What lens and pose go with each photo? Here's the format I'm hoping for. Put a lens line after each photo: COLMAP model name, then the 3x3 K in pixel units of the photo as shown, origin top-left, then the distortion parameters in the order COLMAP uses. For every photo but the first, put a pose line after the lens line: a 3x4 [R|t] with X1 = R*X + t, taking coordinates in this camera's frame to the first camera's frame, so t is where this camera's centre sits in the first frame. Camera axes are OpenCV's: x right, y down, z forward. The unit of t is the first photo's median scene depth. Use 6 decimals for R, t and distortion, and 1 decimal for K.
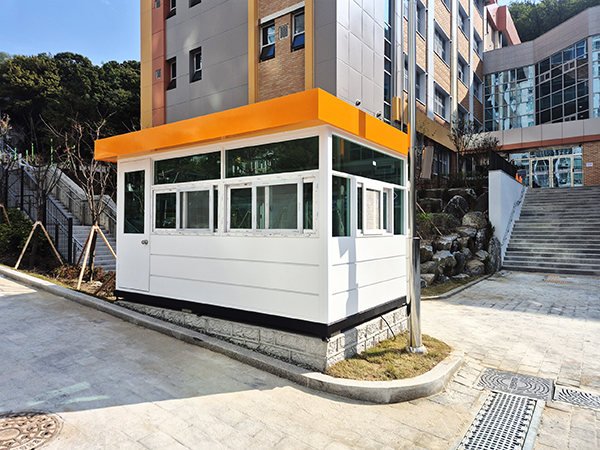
lens RADIAL K [[399.7, 0, 296.9], [0, 399.7, 220.0], [0, 0, 1]] dist [0.053904, -0.029810]
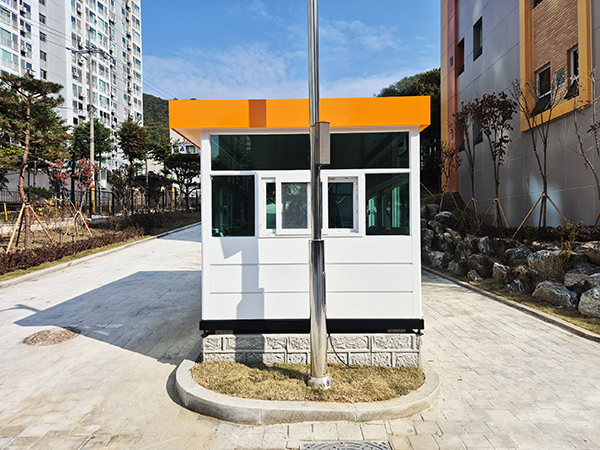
lens RADIAL K [[399.7, 0, 296.9], [0, 399.7, 220.0], [0, 0, 1]] dist [0.053904, -0.029810]
pose [[0.574096, -0.013043, -0.818684, 0.881417], [0.030648, 0.999515, 0.005568, -0.000356], [0.818214, -0.028287, 0.574217, 0.493478]]
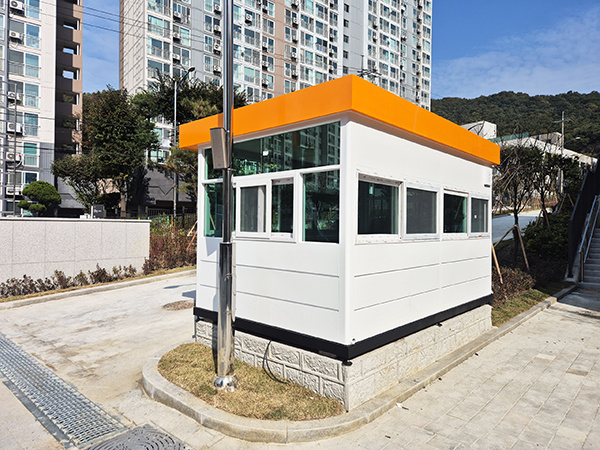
lens RADIAL K [[399.7, 0, 296.9], [0, 399.7, 220.0], [0, 0, 1]] dist [0.053904, -0.029810]
pose [[-0.111266, -0.018251, -0.993623, 1.041564], [0.011540, 0.999740, -0.019656, 0.015887], [0.993724, -0.013653, -0.111027, 1.183050]]
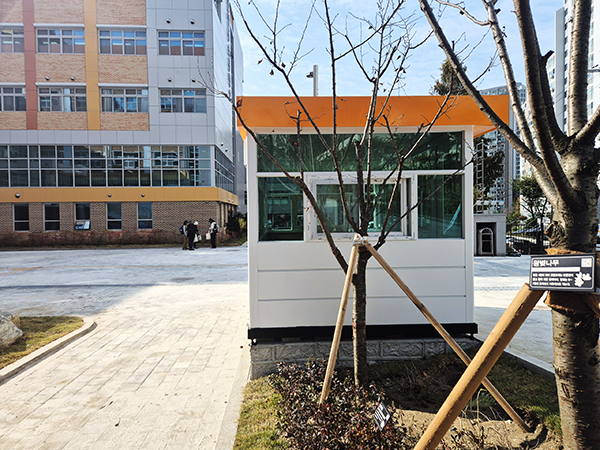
lens RADIAL K [[399.7, 0, 296.9], [0, 399.7, 220.0], [0, 0, 1]] dist [0.053904, -0.029810]
pose [[-0.623619, -0.001151, 0.781728, -0.988729], [-0.006764, 0.999969, -0.003923, 0.012518], [-0.781699, -0.007734, -0.623607, 2.080919]]
